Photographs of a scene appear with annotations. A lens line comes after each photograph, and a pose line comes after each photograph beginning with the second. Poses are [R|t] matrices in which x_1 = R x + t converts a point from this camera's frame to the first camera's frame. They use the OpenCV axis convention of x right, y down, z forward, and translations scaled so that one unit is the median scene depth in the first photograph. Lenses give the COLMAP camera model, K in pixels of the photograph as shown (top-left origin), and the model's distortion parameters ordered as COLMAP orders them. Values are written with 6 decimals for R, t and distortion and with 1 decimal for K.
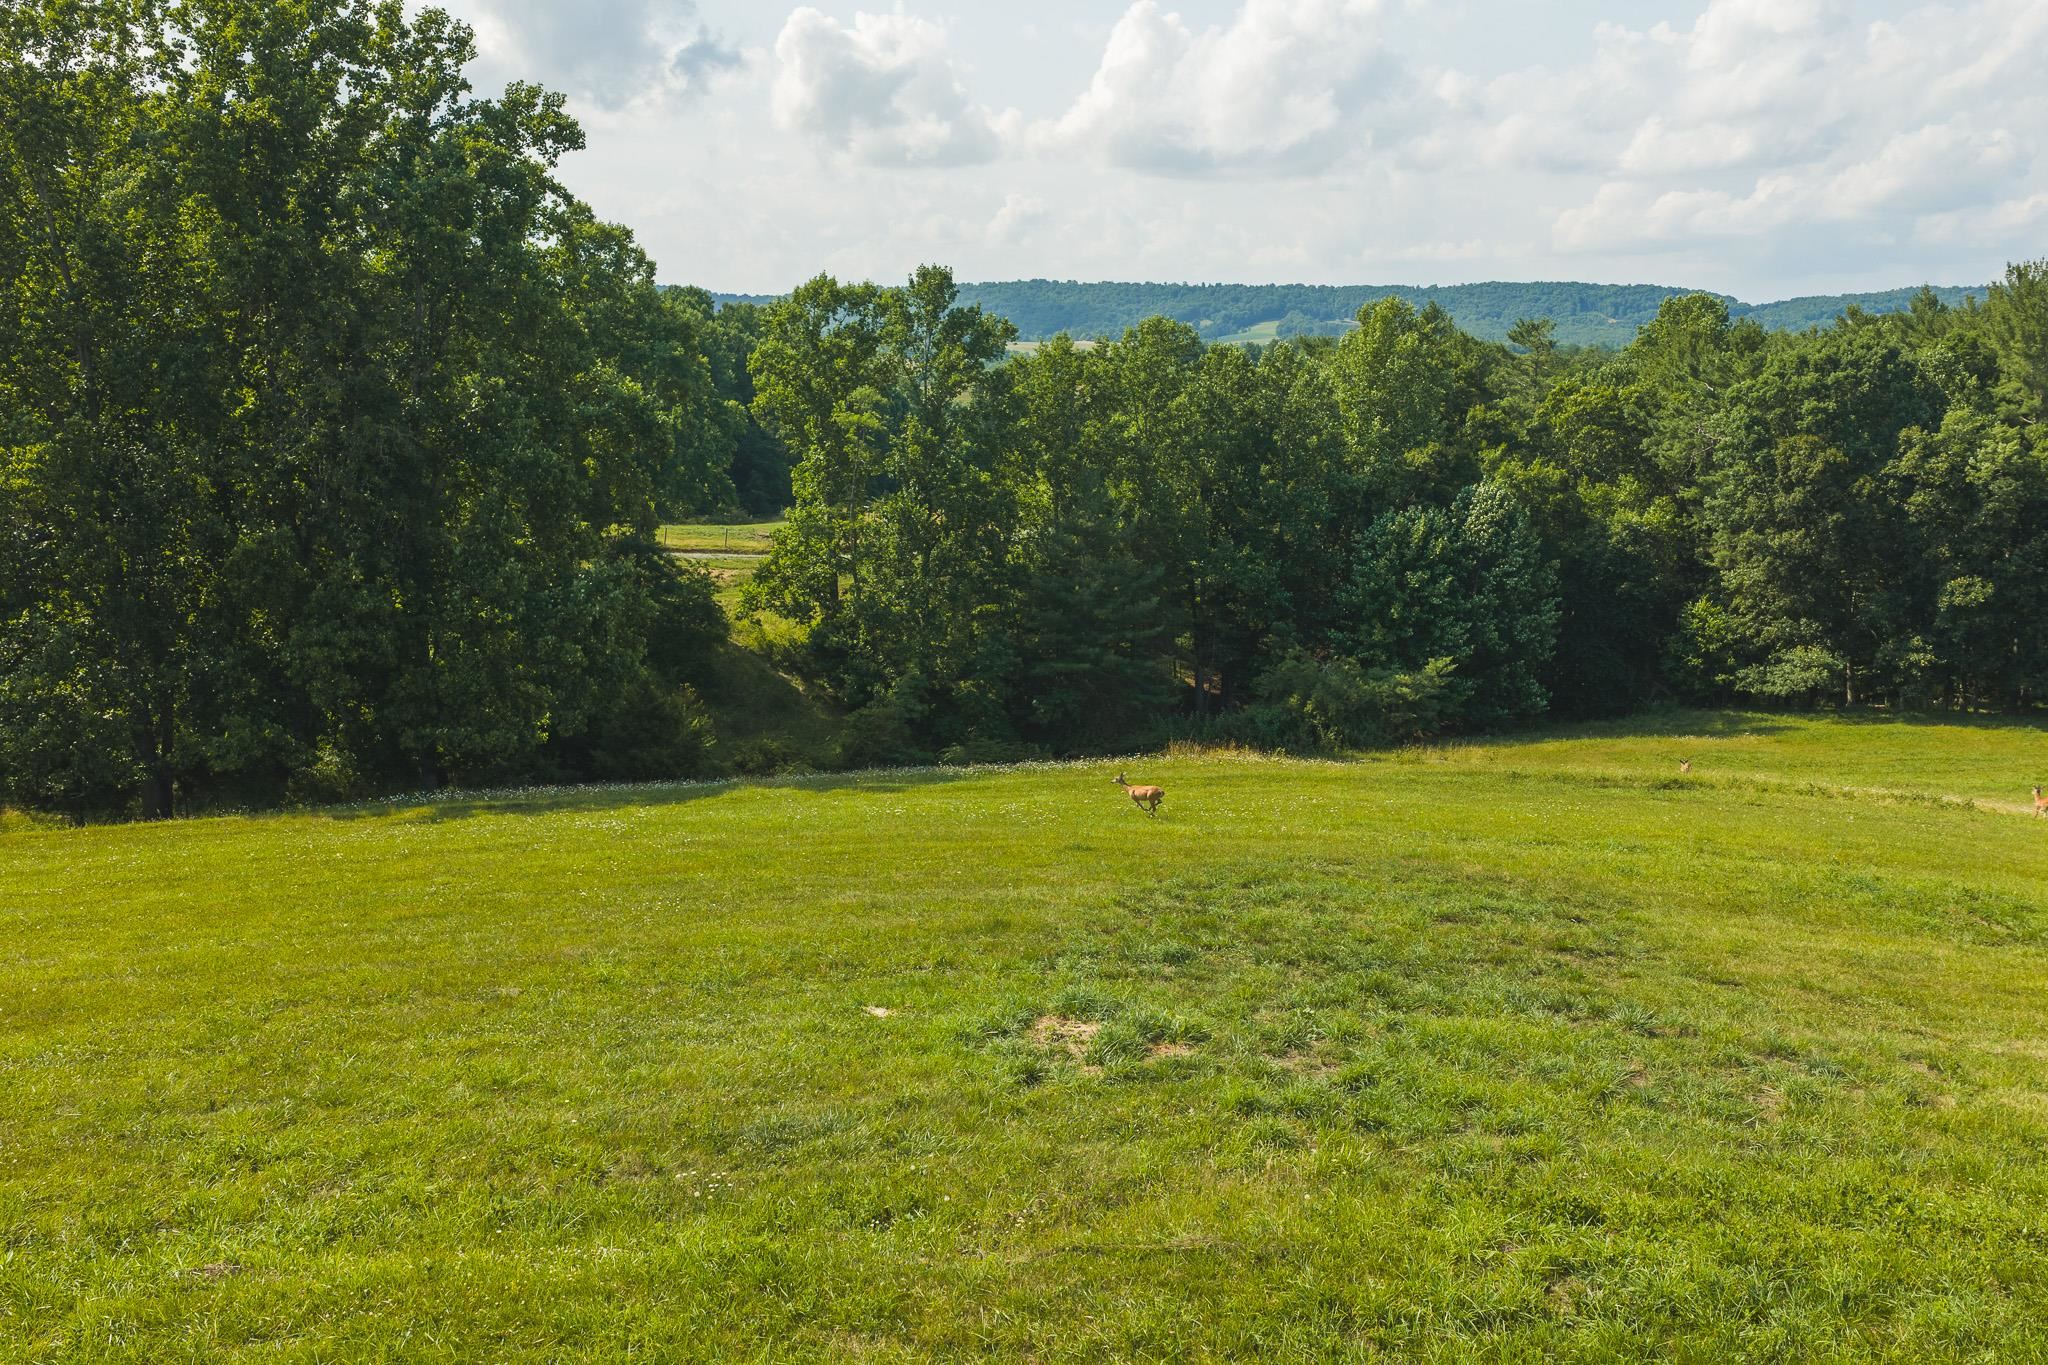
lens RADIAL K [[1635.1, 0, 1024.0], [0, 1635.1, 682.5], [0, 0, 1]] dist [0.033909, -0.057275]
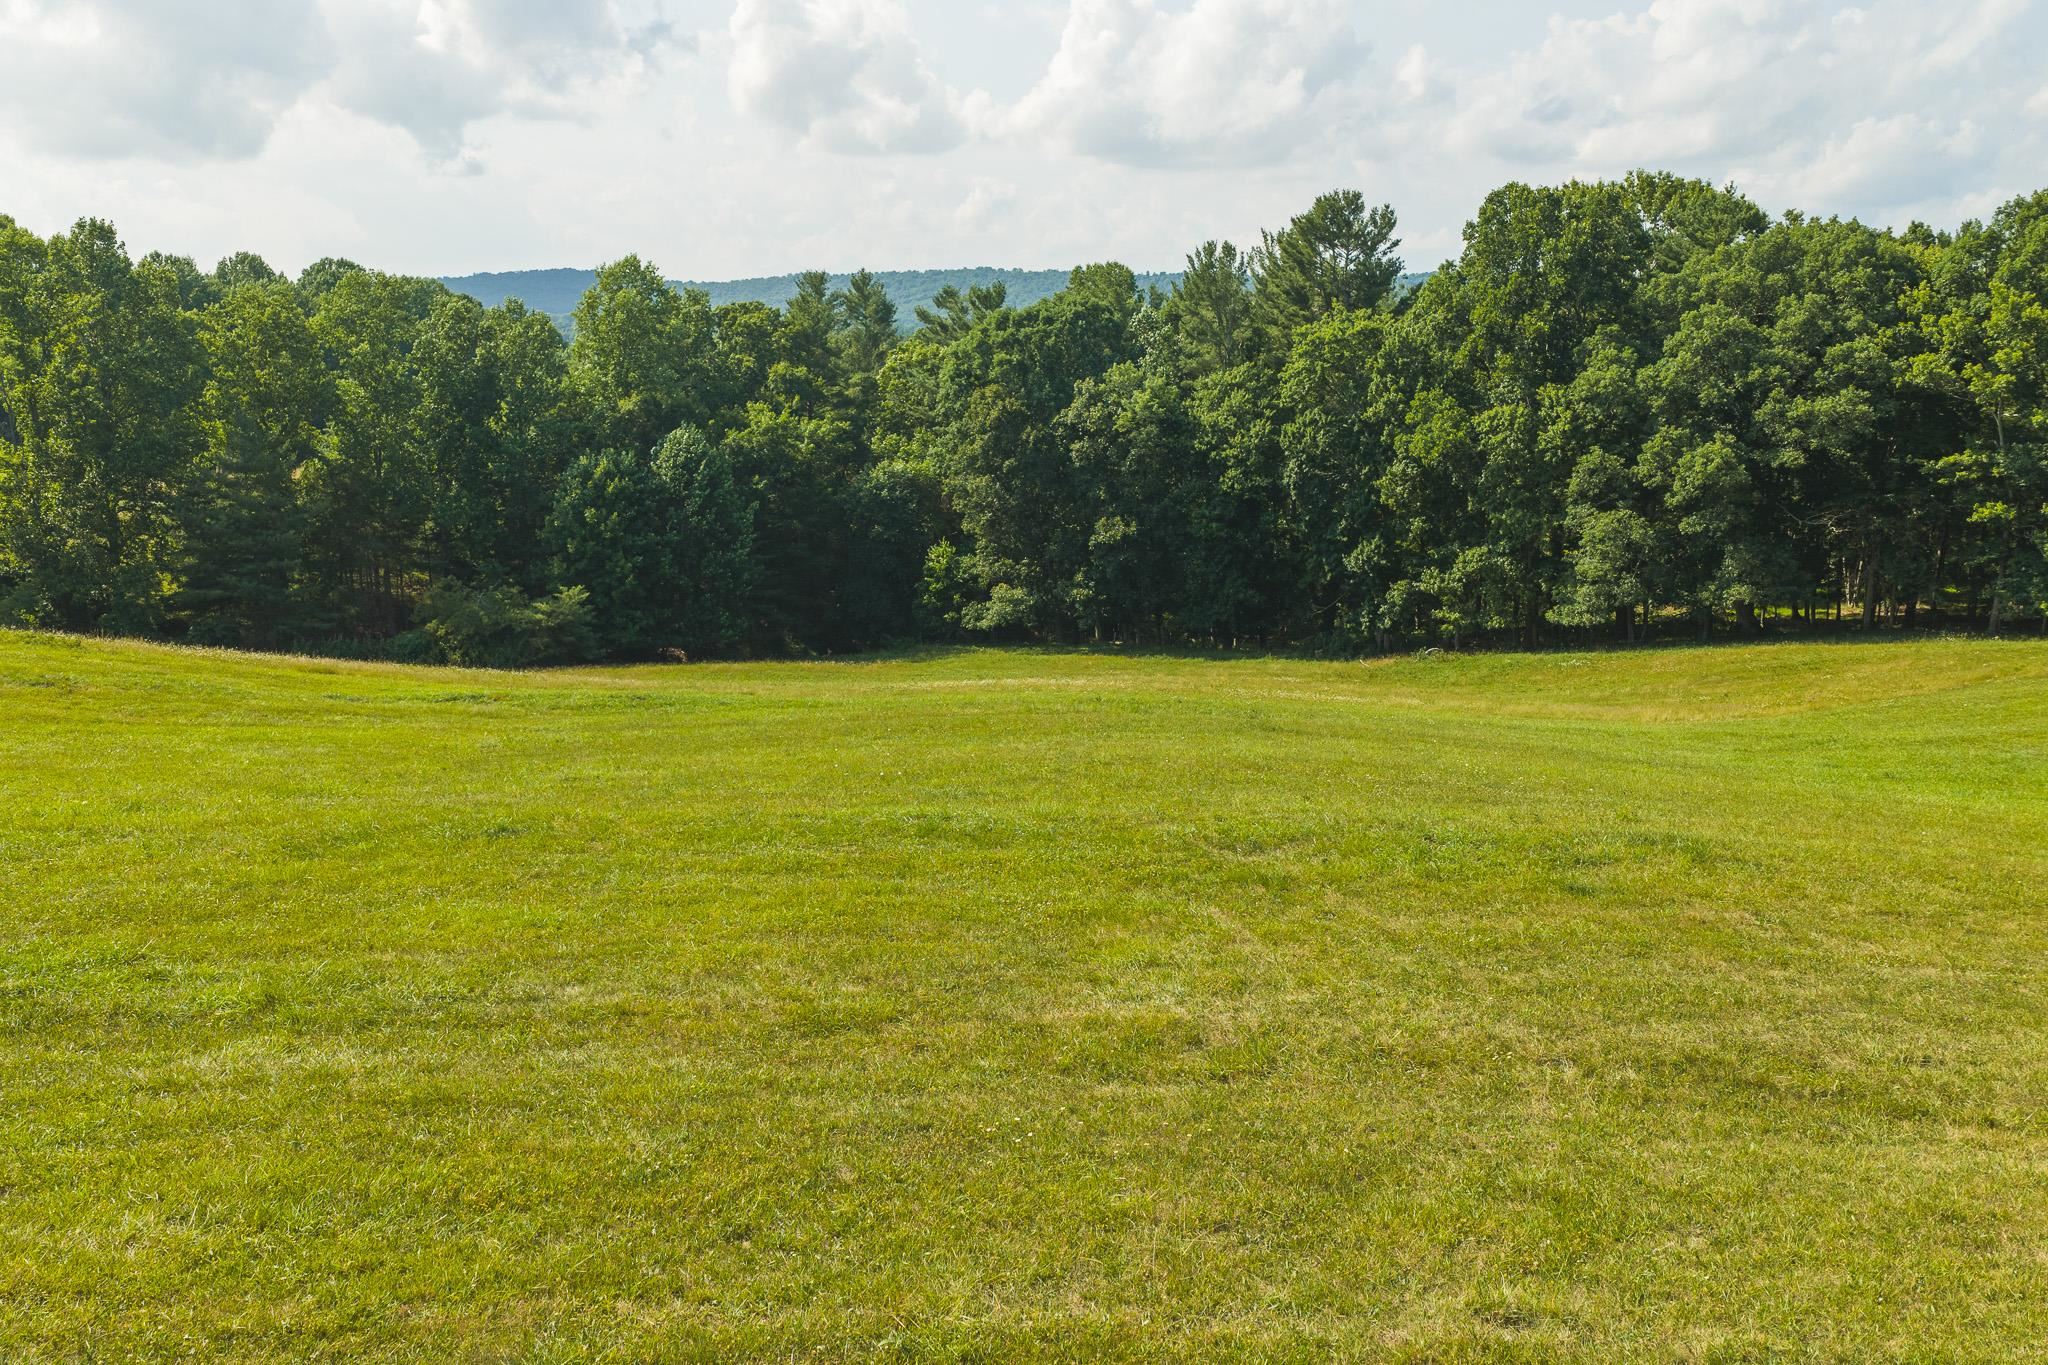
lens RADIAL K [[1658.8, 0, 1024.0], [0, 1658.8, 682.5], [0, 0, 1]] dist [-0.000338, -0.009399]
pose [[0.999973, 0.003571, 0.006368, 0.450266], [-0.003597, 0.999985, 0.004199, 0.034886], [-0.006353, -0.004222, 0.999971, -0.073402]]
